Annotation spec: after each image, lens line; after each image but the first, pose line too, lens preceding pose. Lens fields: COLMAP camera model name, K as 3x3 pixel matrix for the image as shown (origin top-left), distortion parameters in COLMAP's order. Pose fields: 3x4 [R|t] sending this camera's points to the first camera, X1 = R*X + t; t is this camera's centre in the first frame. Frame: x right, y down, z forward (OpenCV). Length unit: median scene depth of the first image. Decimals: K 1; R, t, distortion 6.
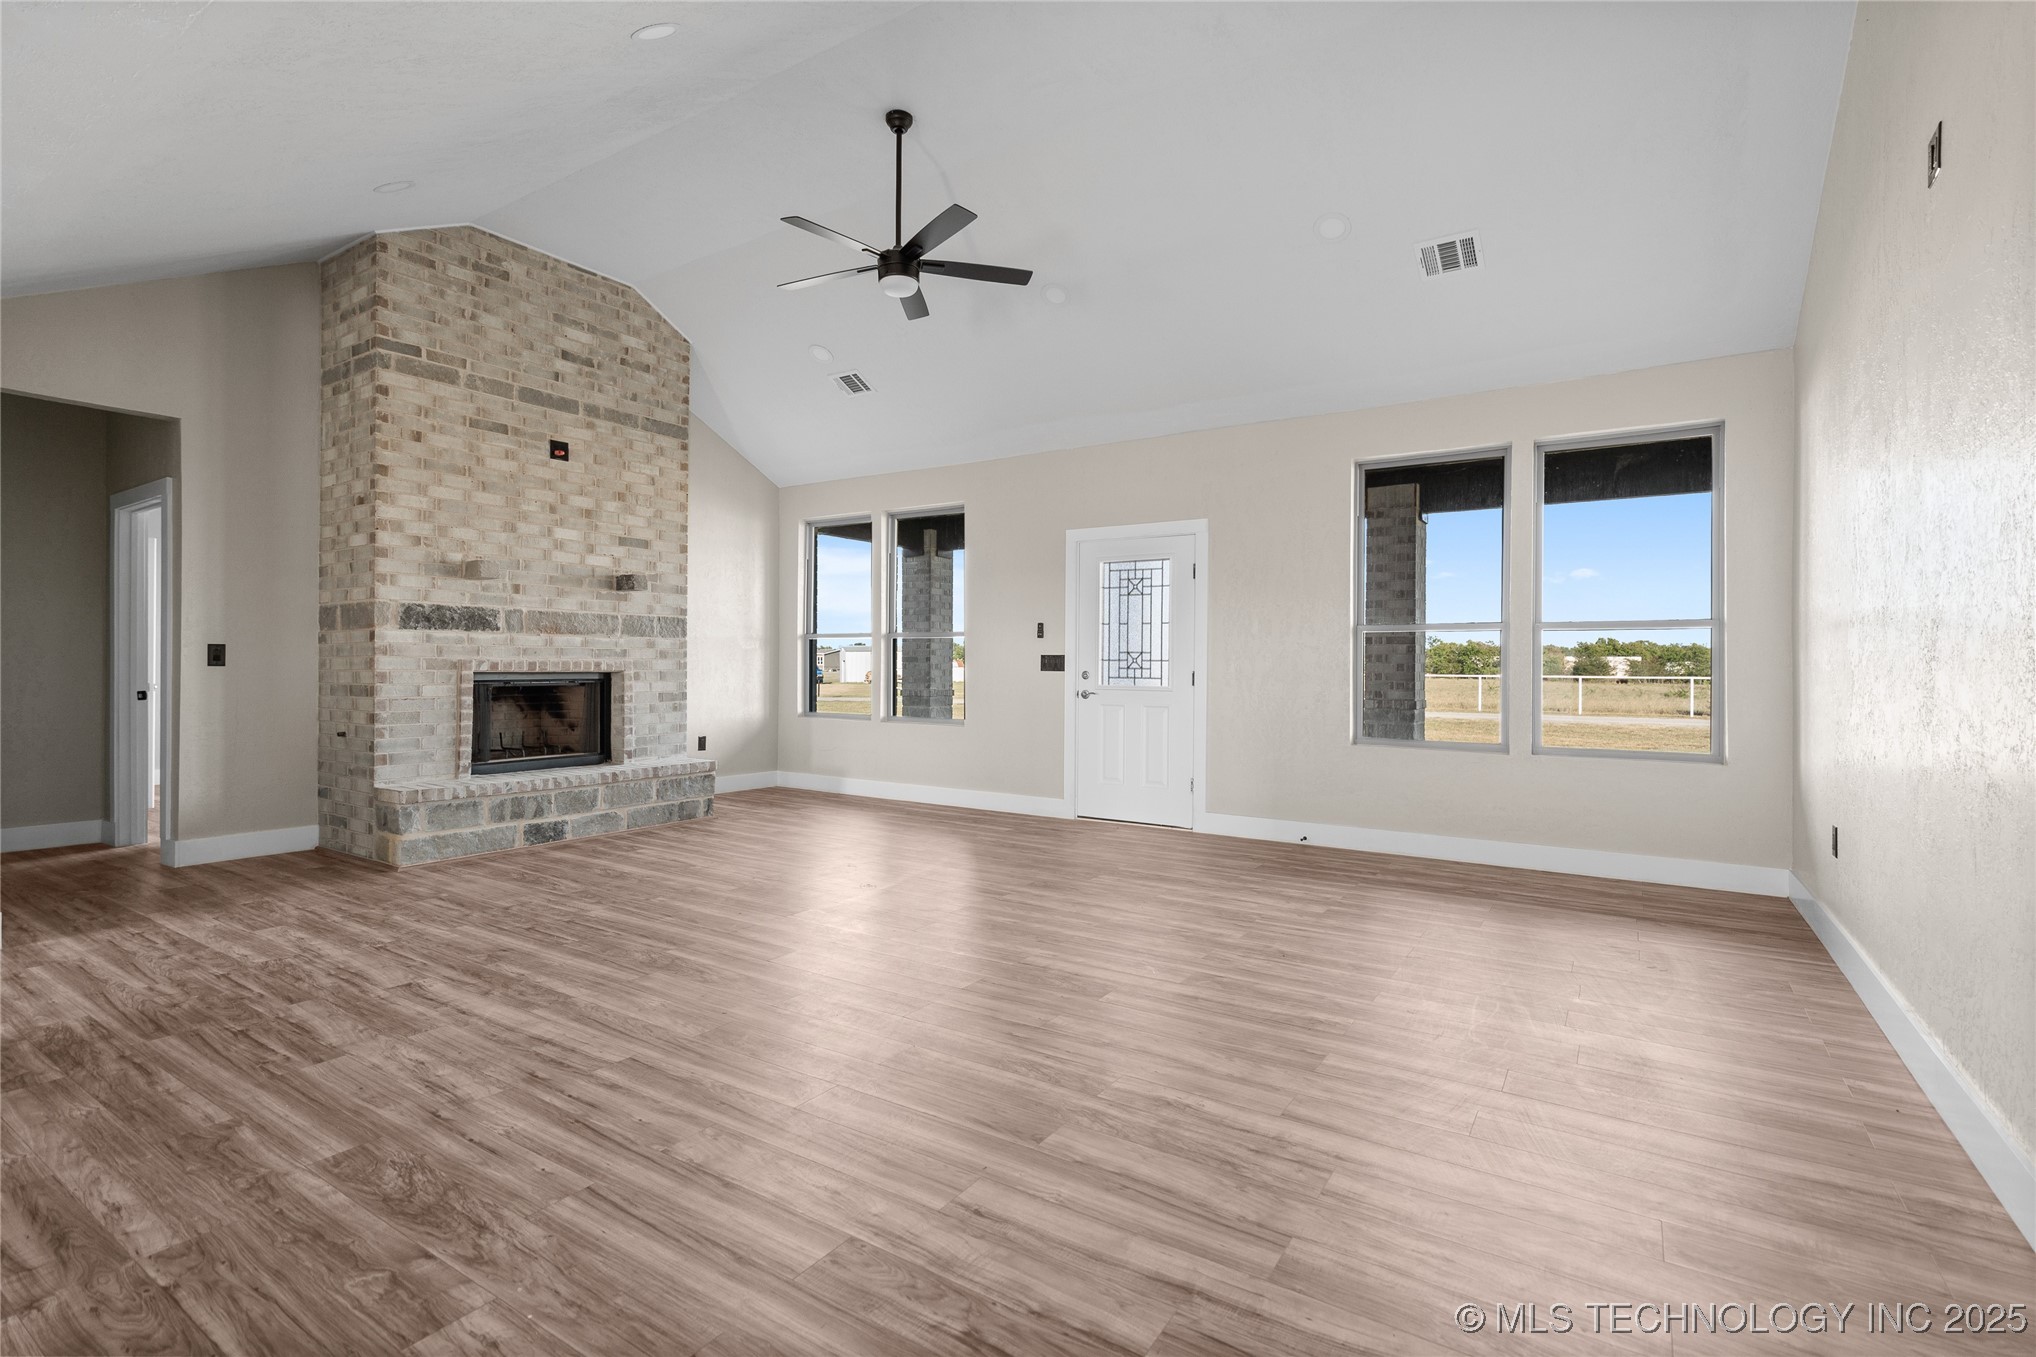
lens RADIAL K [[942.5, 0, 1013.4], [0, 942.5, 662.9], [0, 0, 1]] dist [-0.001209, 0.000484]
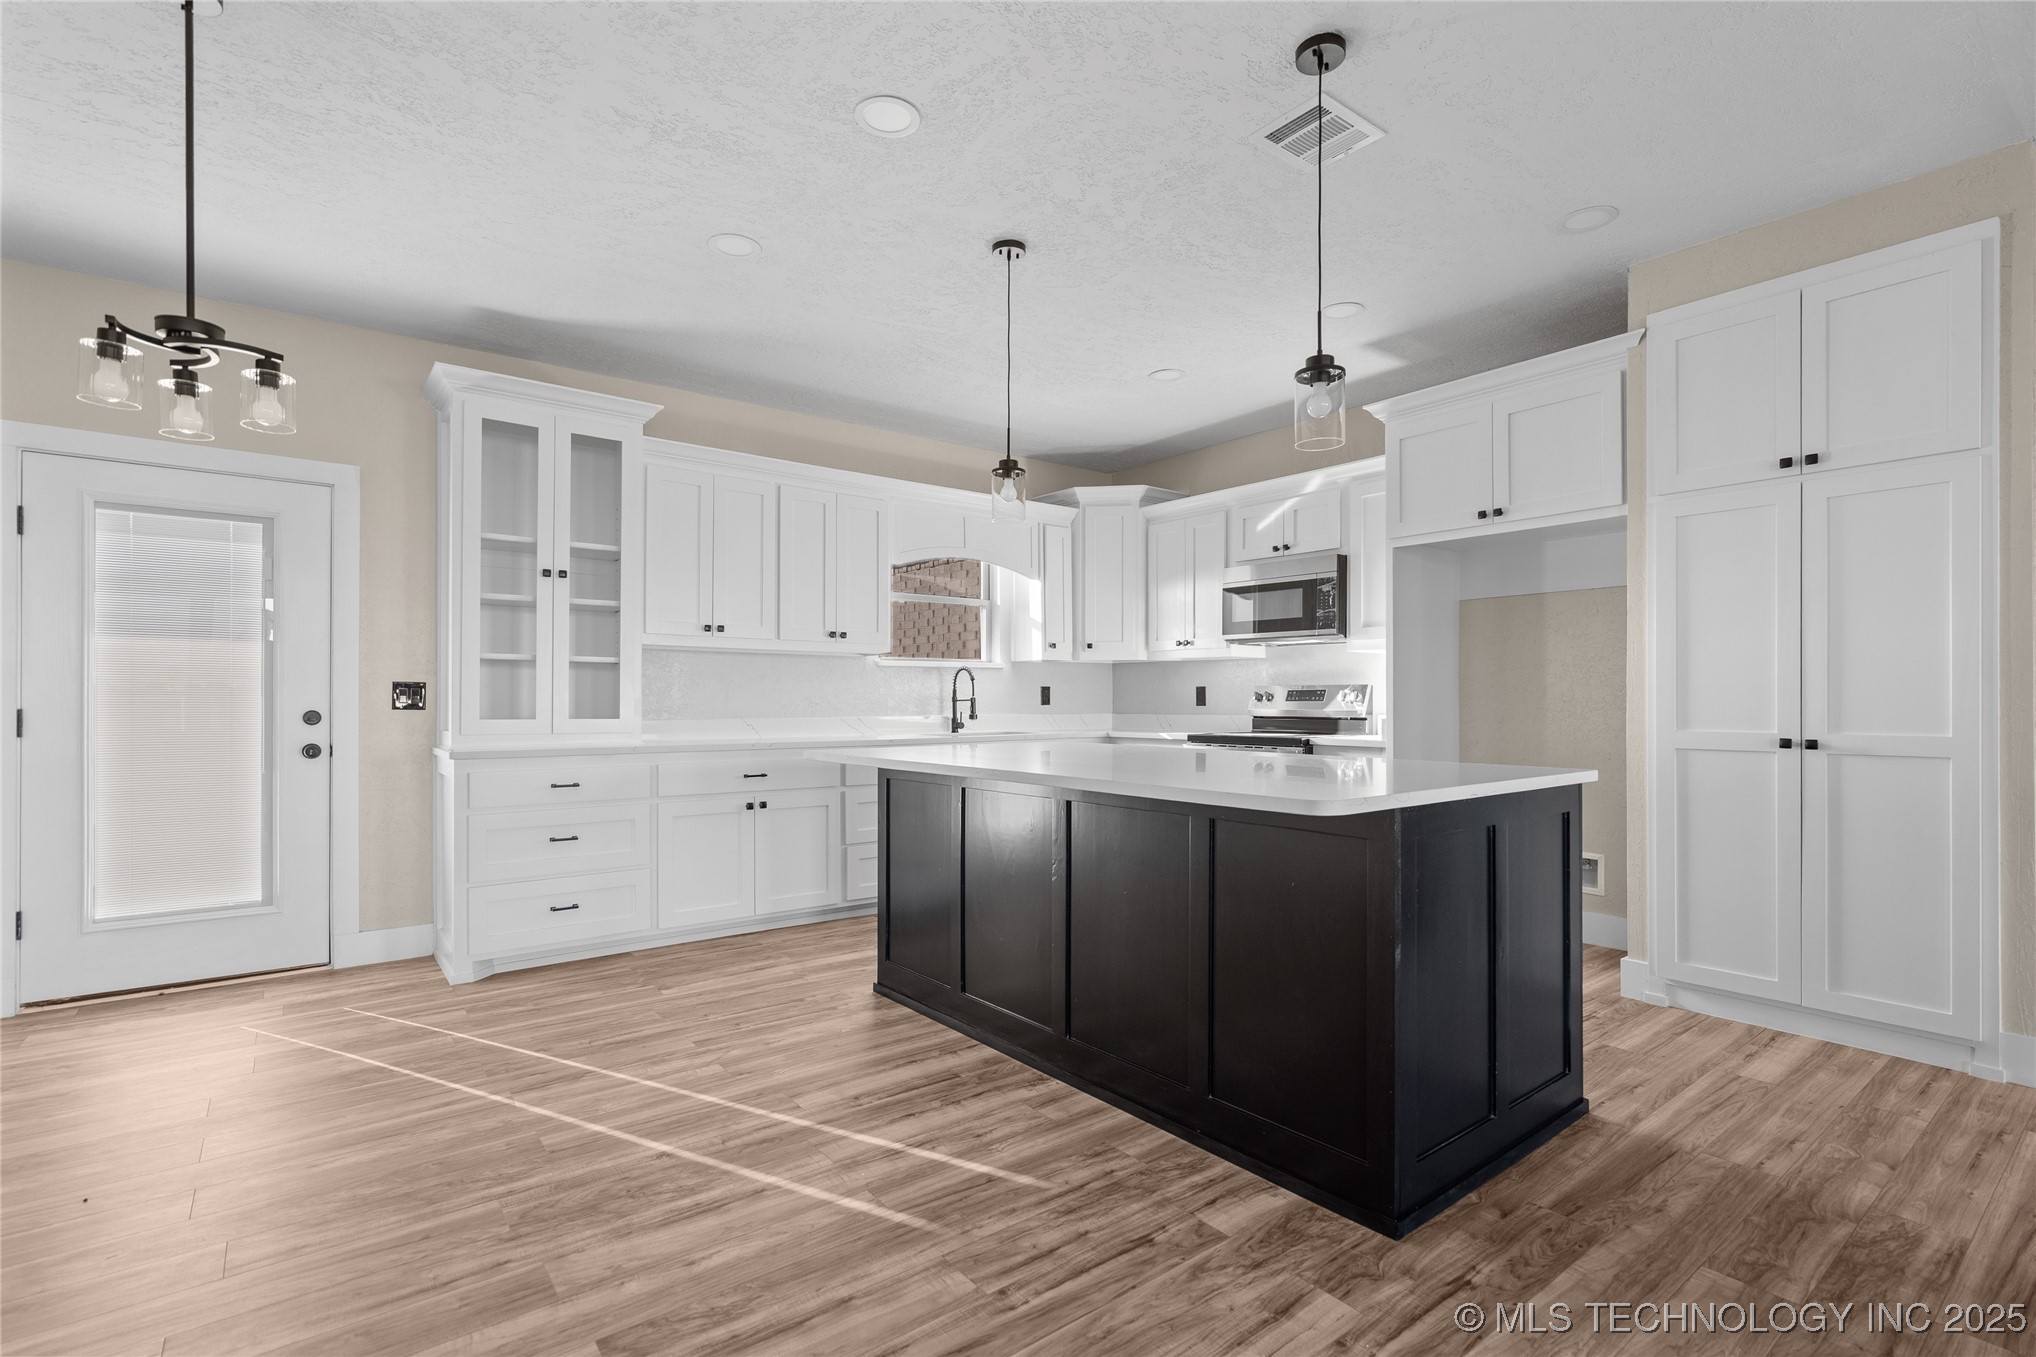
lens RADIAL K [[946.5, 0, 1025.1], [0, 946.5, 698.4], [0, 0, 1]] dist [-0.002141, 0.000857]
pose [[-0.318098, -0.005364, -0.948043, -0.069237], [0.001765, 0.999979, -0.006250, 0.000293], [0.948056, -0.003661, -0.318082, 0.280950]]
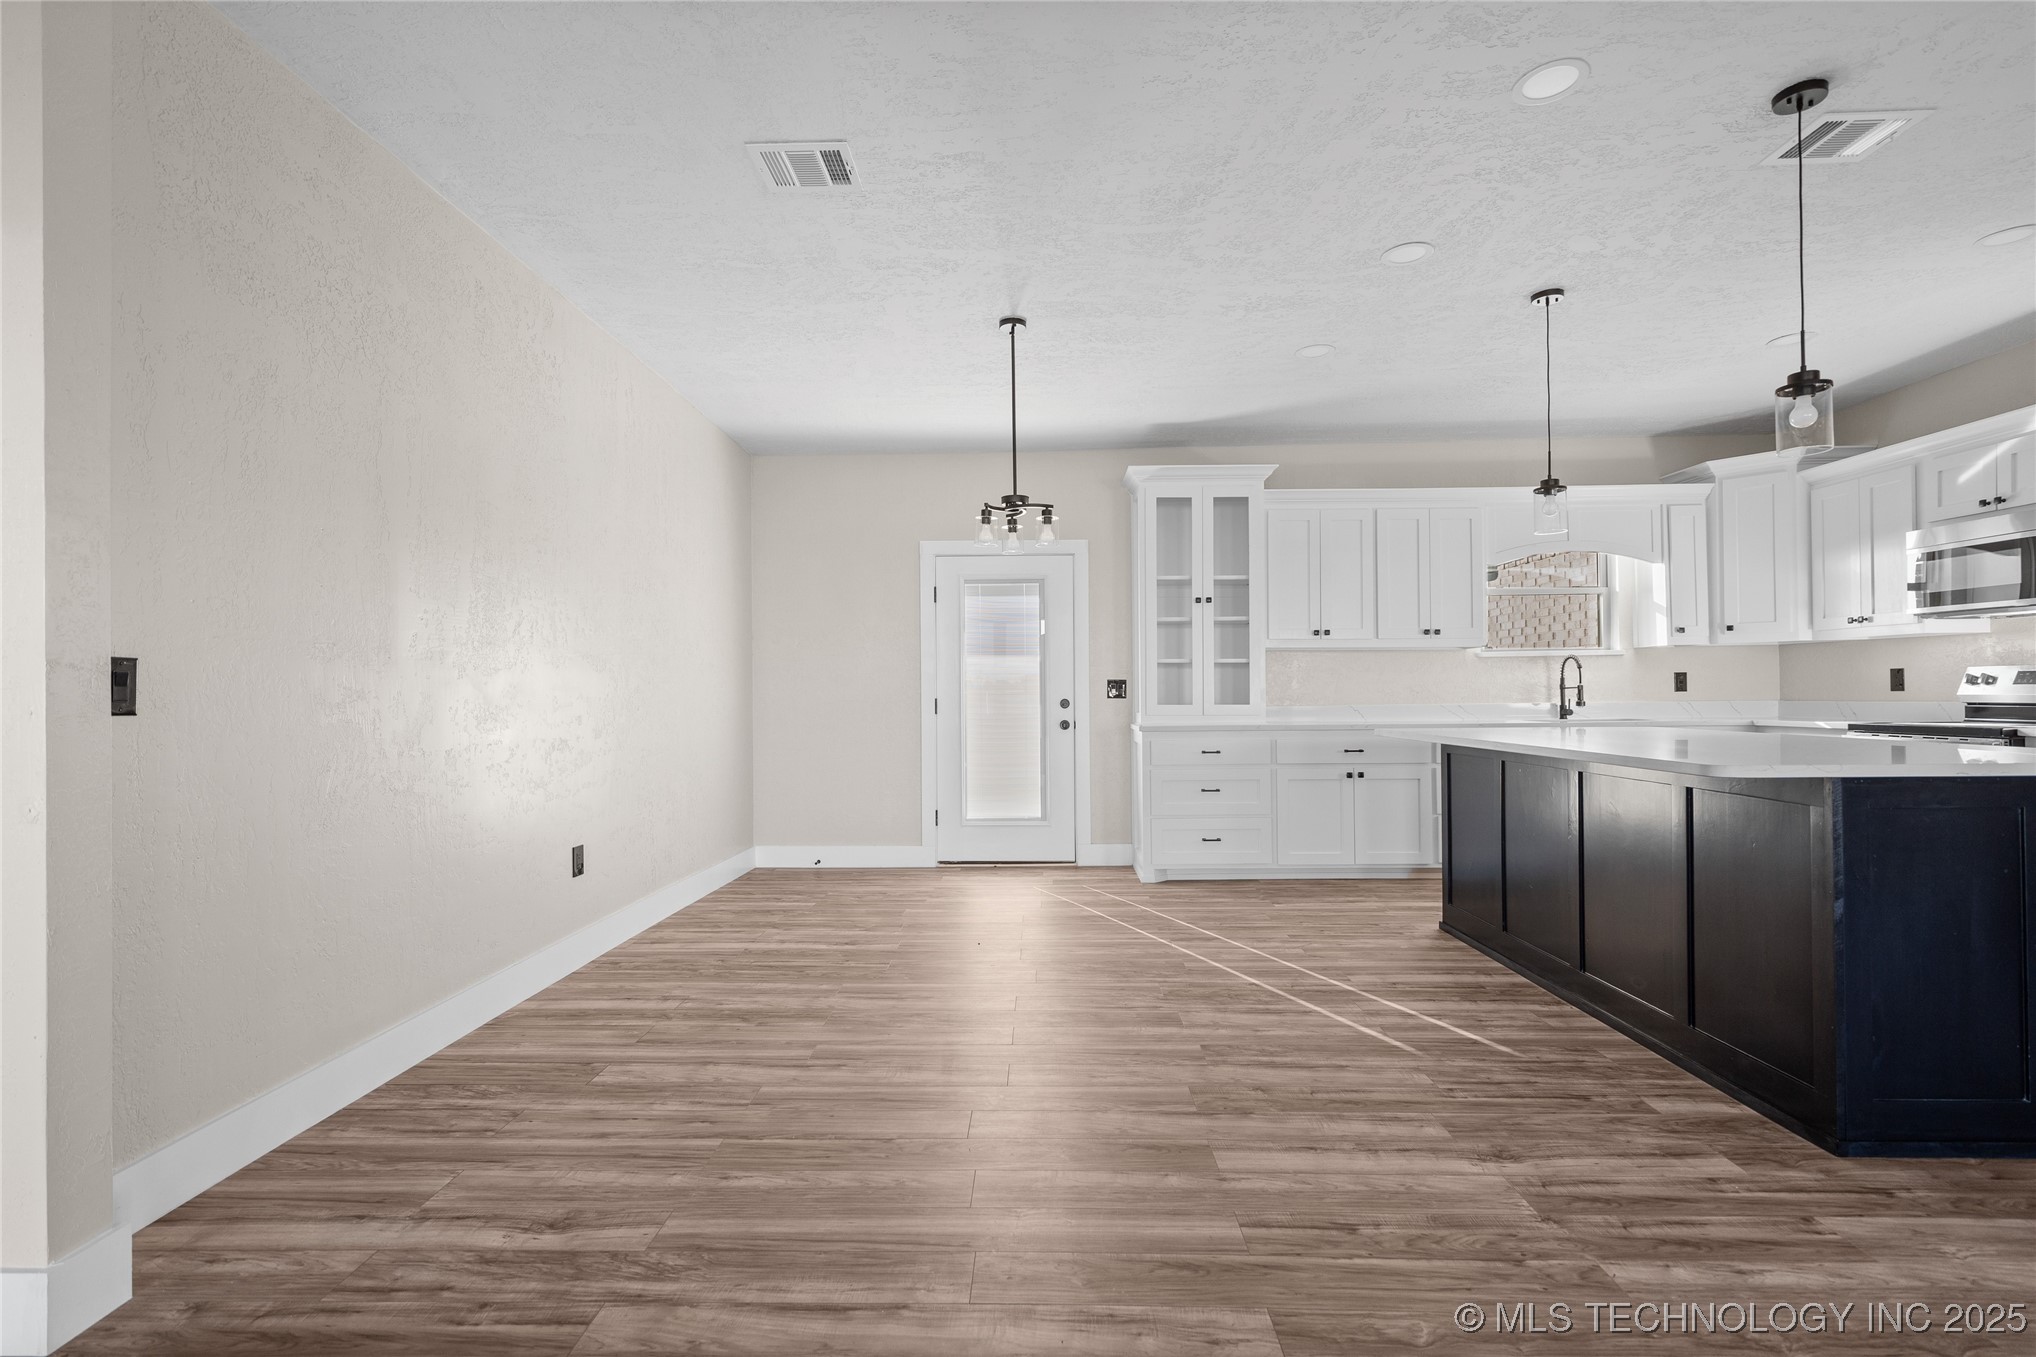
lens RADIAL K [[939.8, 0, 1015.1], [0, 939.8, 691.8], [0, 0, 1]] dist [-0.000815, 0.000731]
pose [[-0.850239, 0.003421, -0.526386, 0.045451], [0.007870, 0.999950, -0.006214, 0.001802], [0.526338, -0.009426, -0.850223, 0.437883]]
